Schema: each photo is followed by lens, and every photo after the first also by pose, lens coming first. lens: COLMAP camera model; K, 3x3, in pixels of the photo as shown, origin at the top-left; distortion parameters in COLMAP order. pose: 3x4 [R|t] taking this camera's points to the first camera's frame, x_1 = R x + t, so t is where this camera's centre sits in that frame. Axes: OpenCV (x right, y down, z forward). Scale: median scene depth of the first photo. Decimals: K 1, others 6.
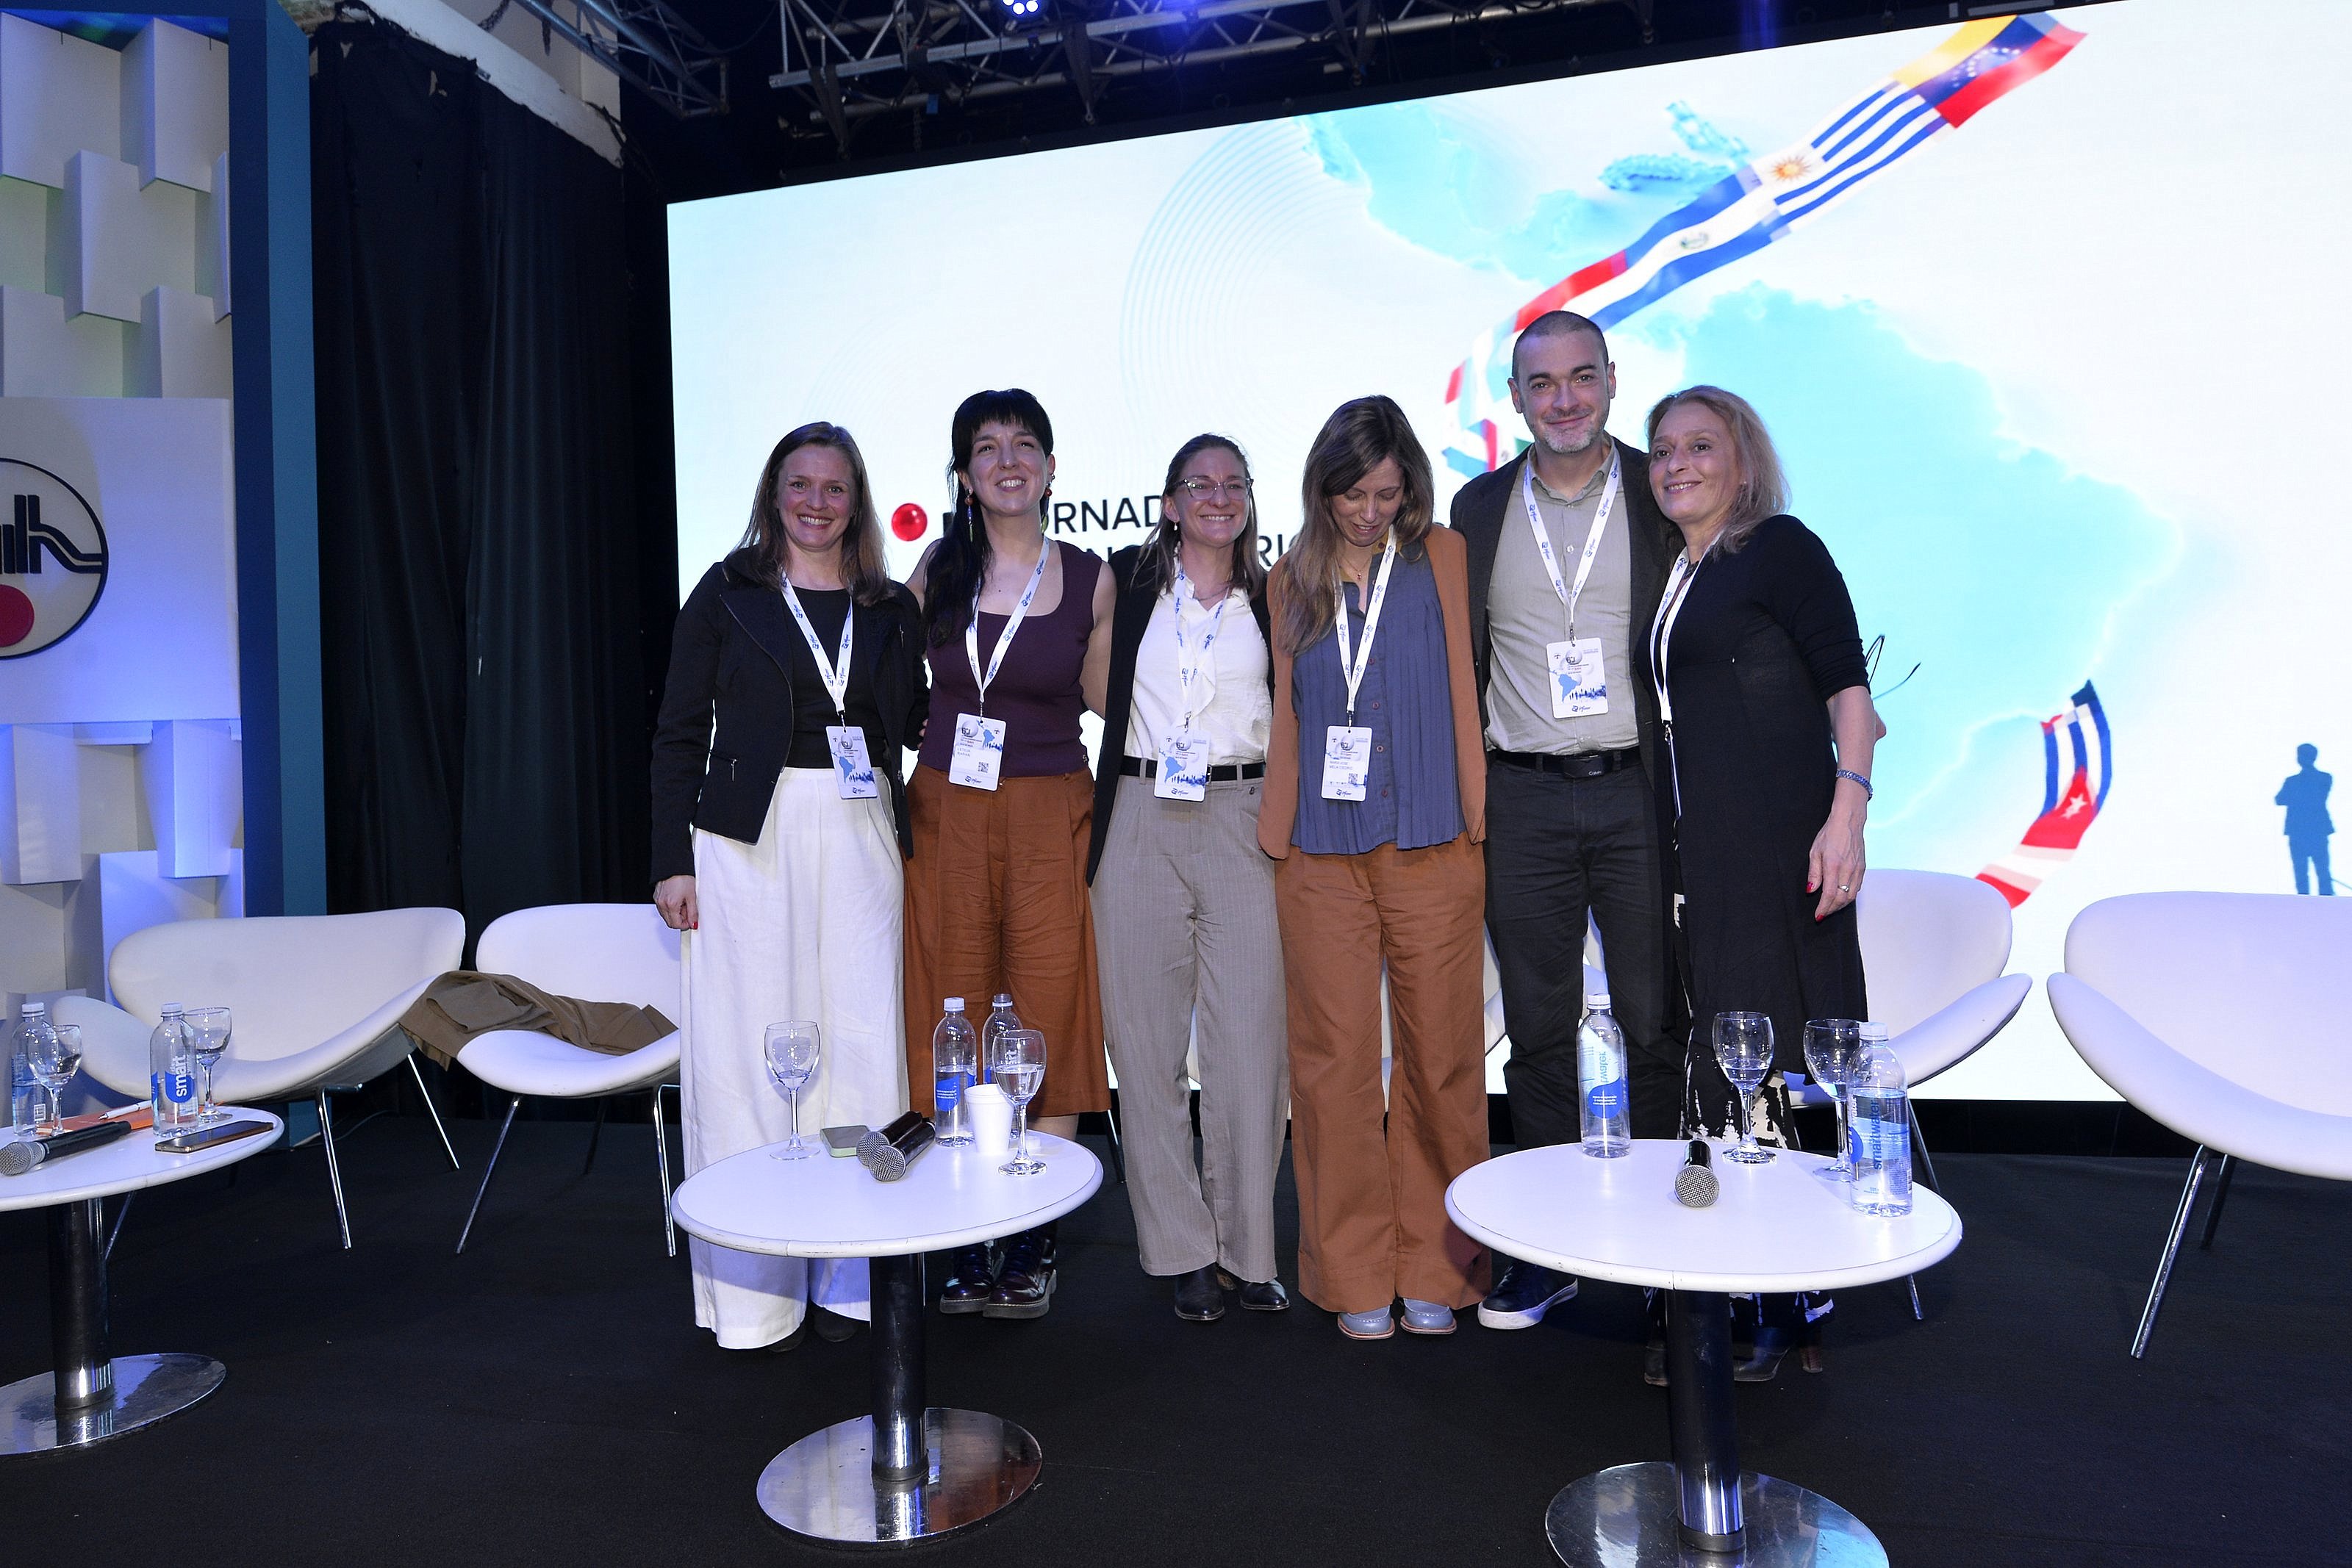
lens RADIAL K [[1532.7, 0, 1175.9], [0, 1532.7, 781.2], [0, 0, 1]] dist [0.044531, -0.001570]
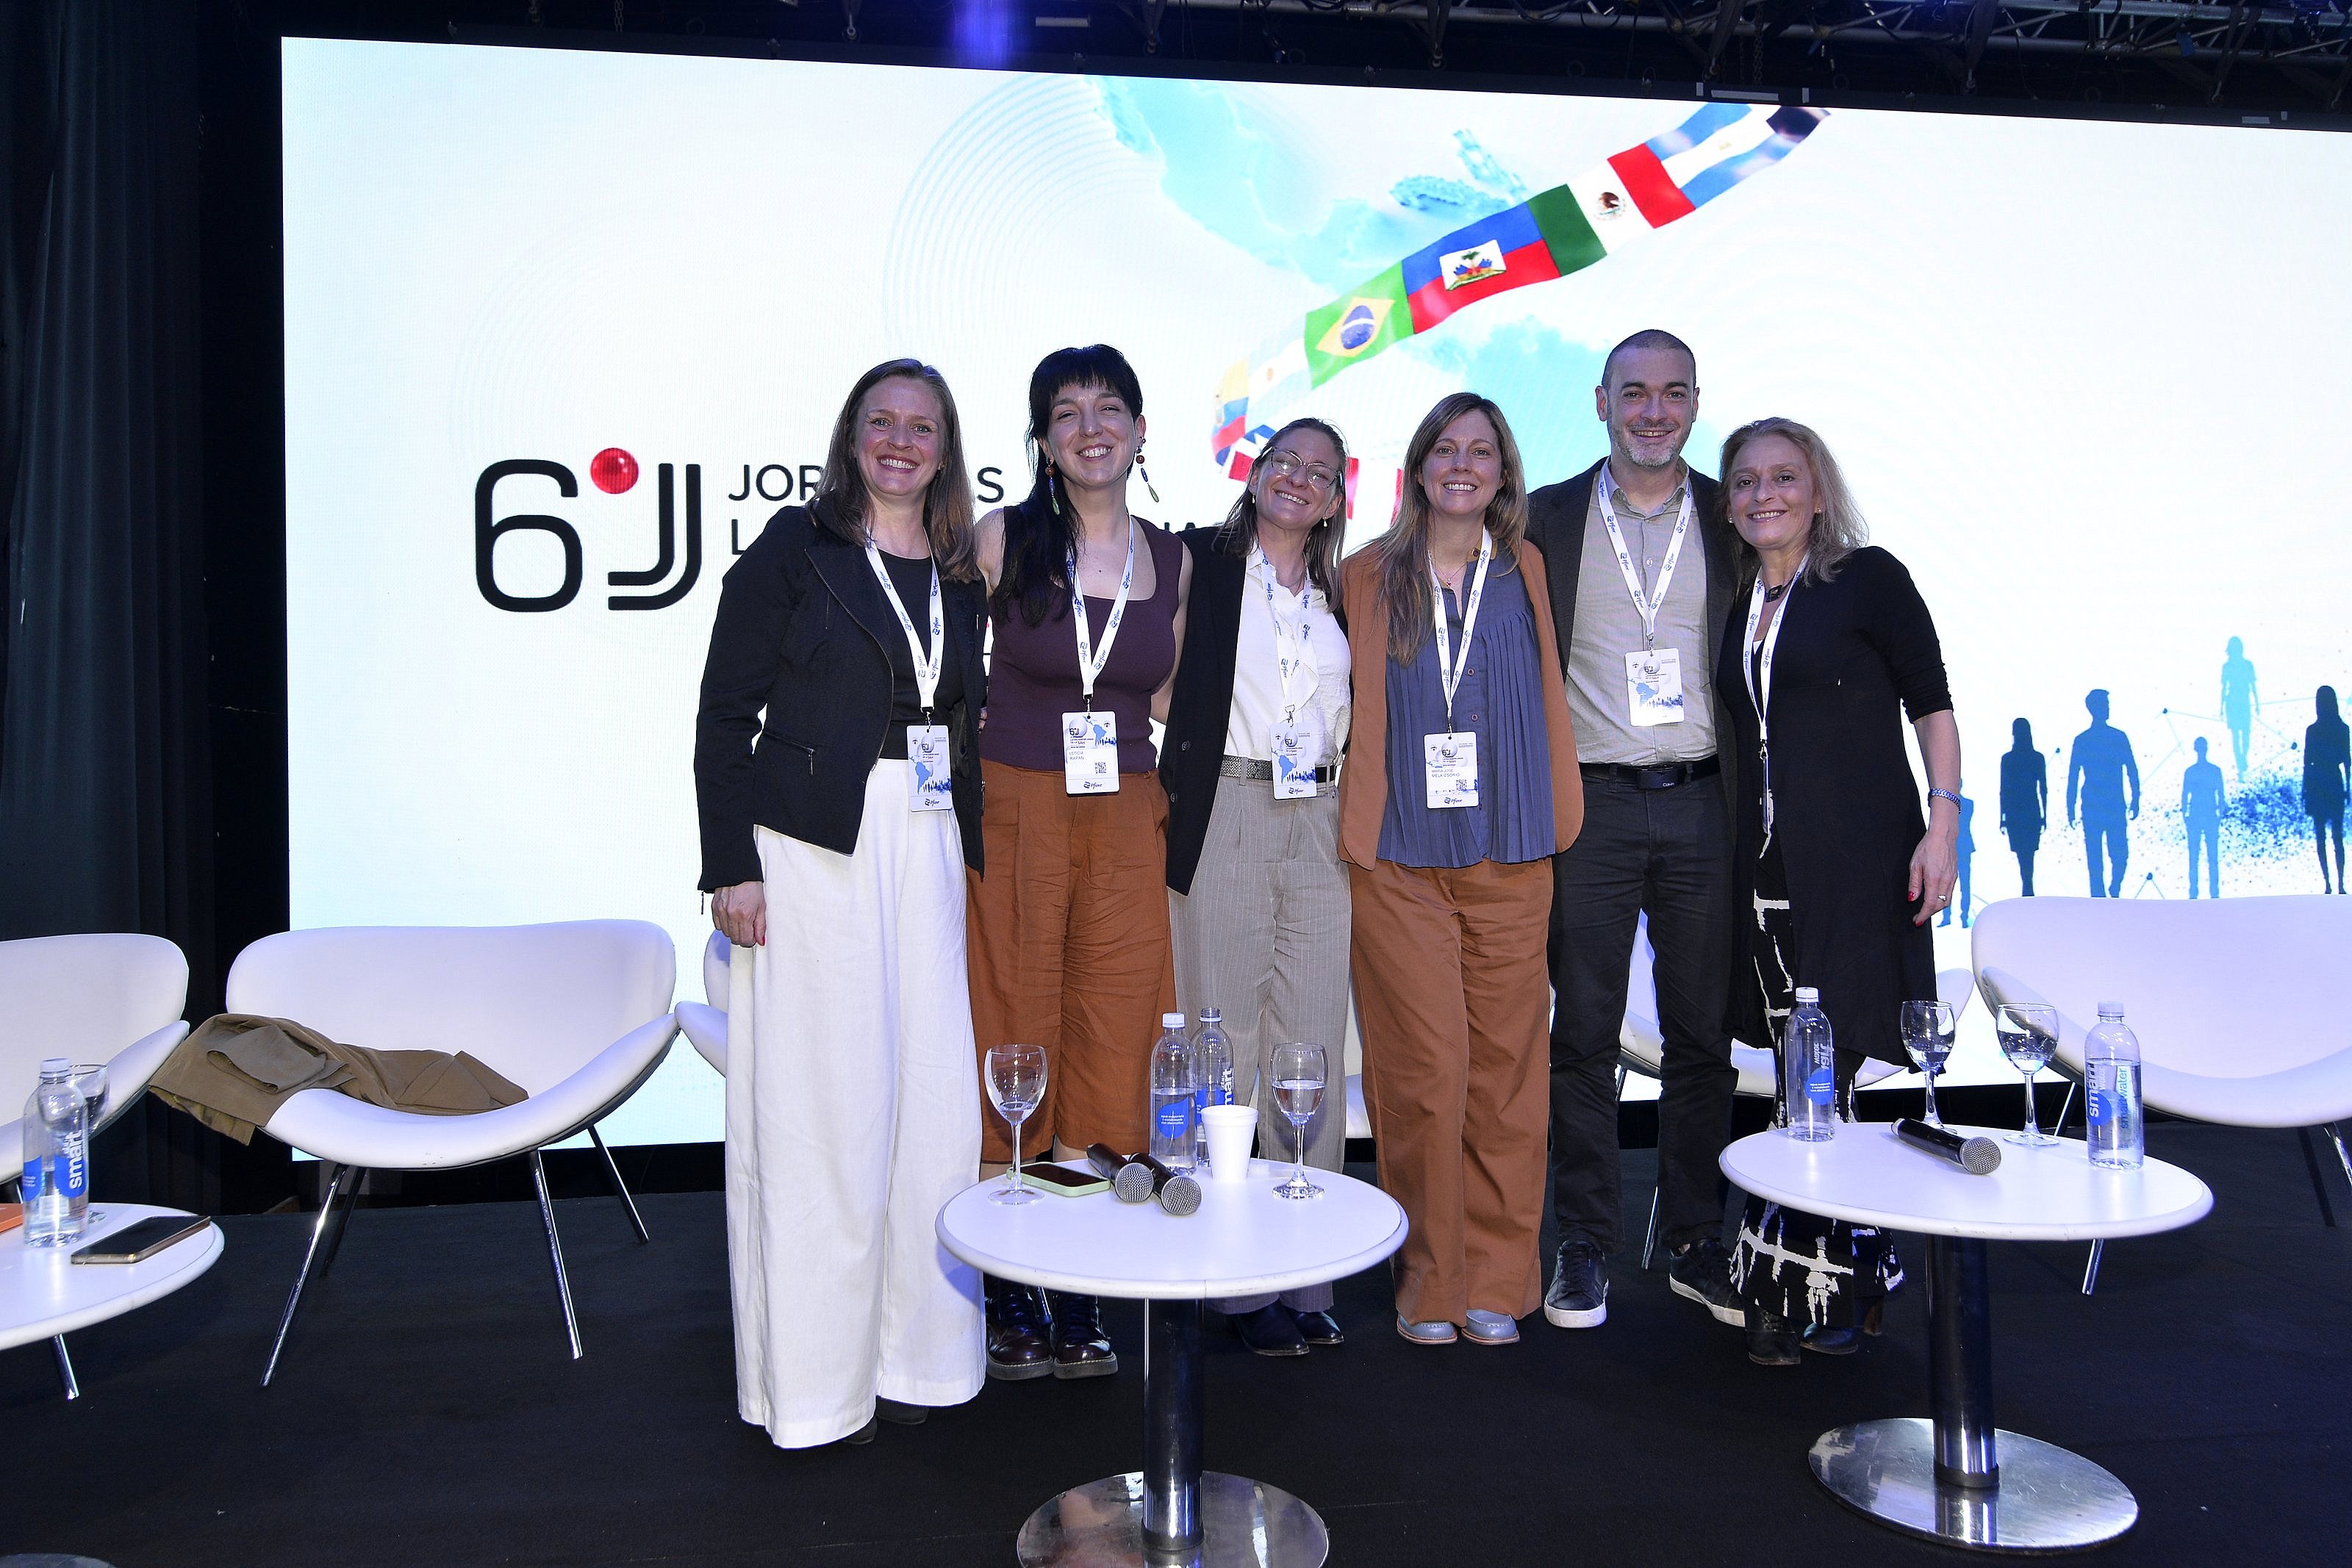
lens RADIAL K [[1659.5, 0, 1174.8], [0, 1659.5, 794.4], [0, 0, 1]] dist [0.048098, -0.002866]
pose [[0.930971, 0.017103, 0.364691, -0.428412], [-0.016599, 0.999852, -0.004517, 0.012558], [-0.364715, -0.001848, 0.931118, 0.075634]]
